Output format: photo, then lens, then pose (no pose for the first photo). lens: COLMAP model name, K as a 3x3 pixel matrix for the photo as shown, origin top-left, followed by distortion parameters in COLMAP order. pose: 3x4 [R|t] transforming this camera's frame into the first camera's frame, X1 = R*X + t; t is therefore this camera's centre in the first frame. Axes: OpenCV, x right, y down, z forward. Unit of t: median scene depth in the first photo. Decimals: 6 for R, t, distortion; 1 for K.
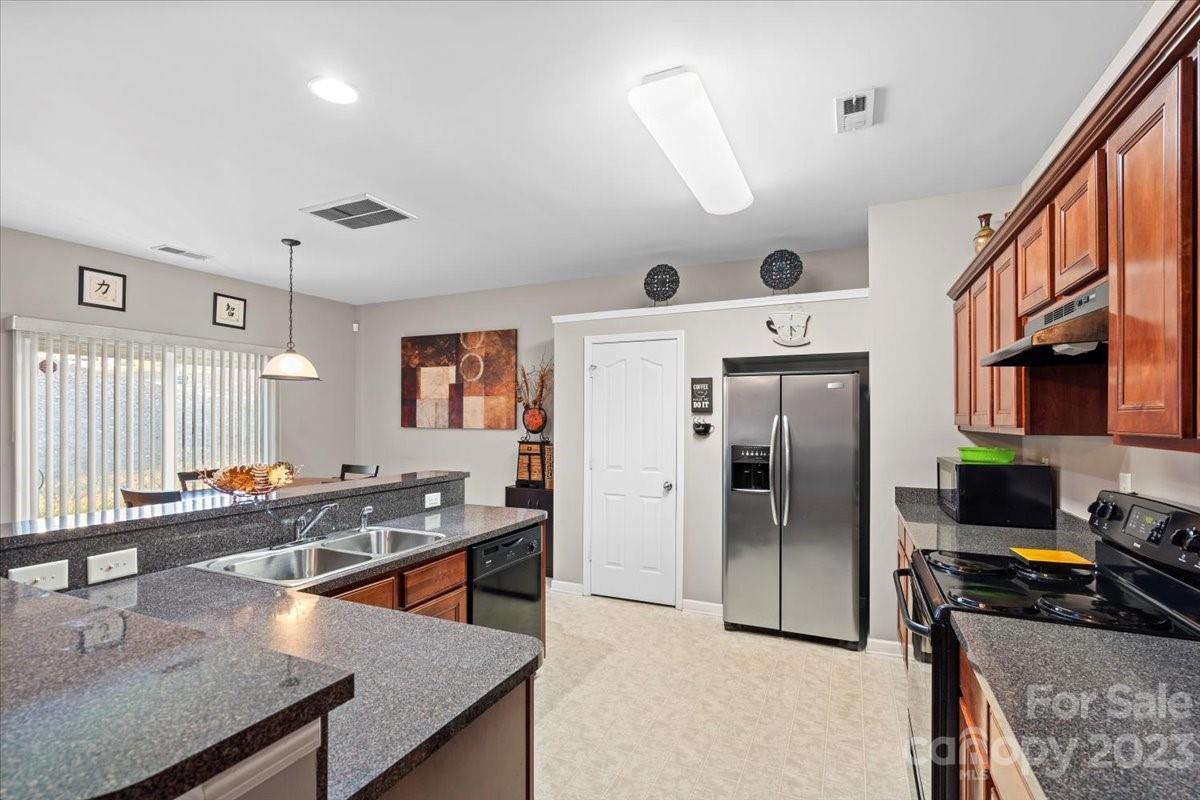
lens RADIAL K [[547.0, 0, 604.2], [0, 547.0, 418.0], [0, 0, 1]] dist [0.000022, 0.000238]
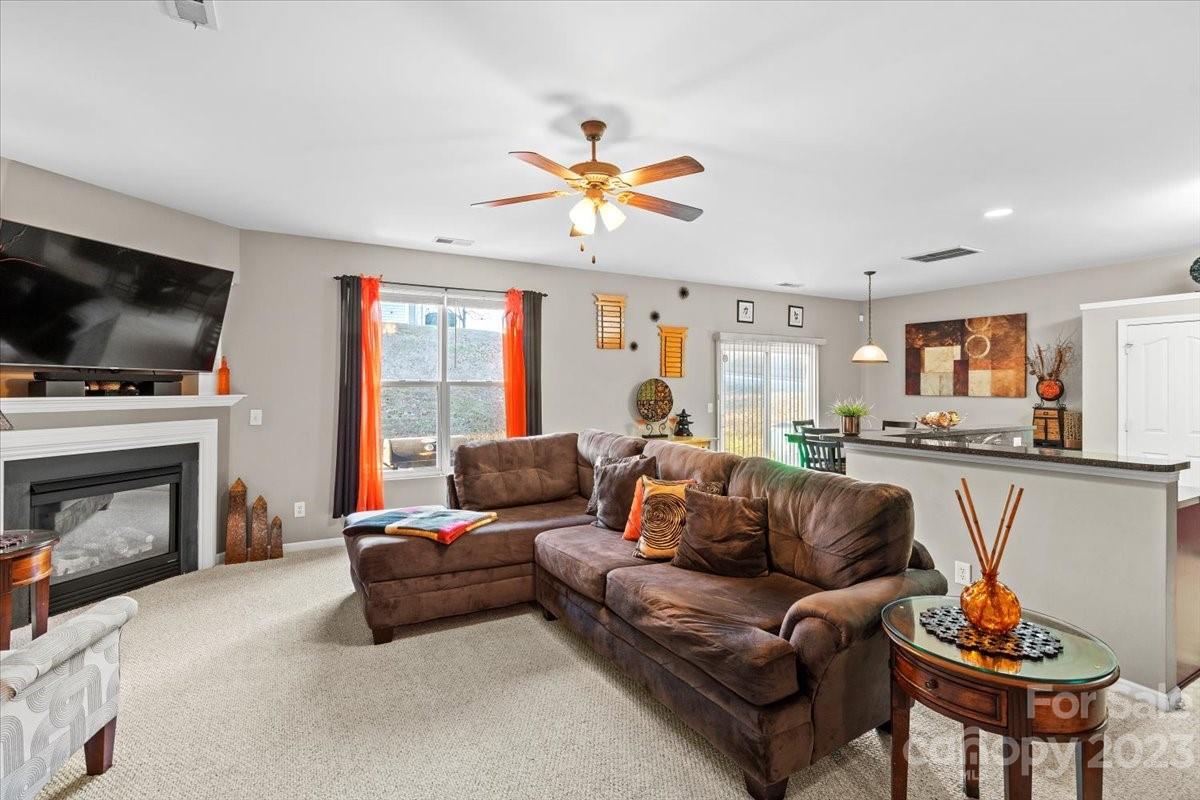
lens RADIAL K [[567.4, 0, 607.7], [0, 567.4, 381.6], [0, 0, 1]] dist [-0.004540, 0.000719]
pose [[0.810163, -0.002871, -0.586197, -0.187157], [-0.002993, 0.999955, -0.009034, 0.000462], [0.586197, 0.009073, 0.810118, -0.566933]]
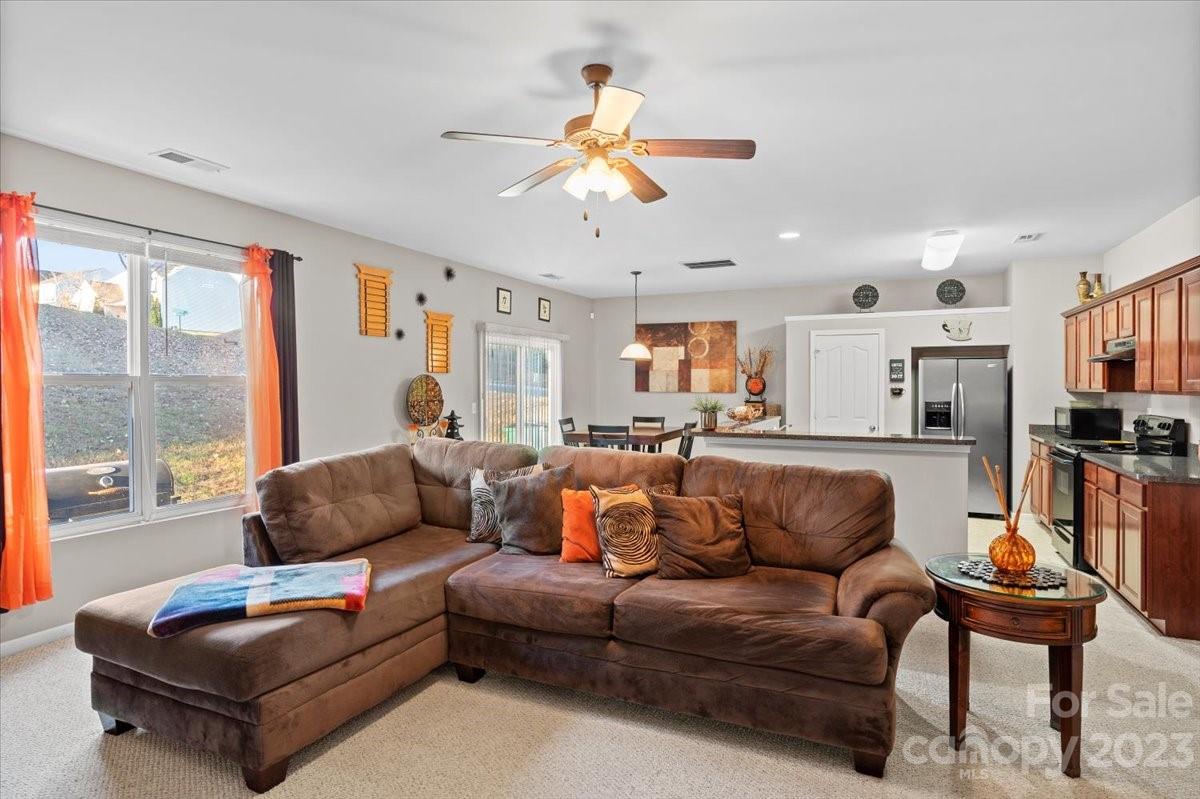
lens RADIAL K [[629.2, 0, 608.8], [0, 629.2, 389.1], [0, 0, 1]] dist [0.001632, 0.001212]
pose [[0.999993, 0.001045, -0.003687, -0.508761], [-0.001021, 0.999979, 0.006391, 0.001450], [0.003694, -0.006387, 0.999973, -0.642594]]
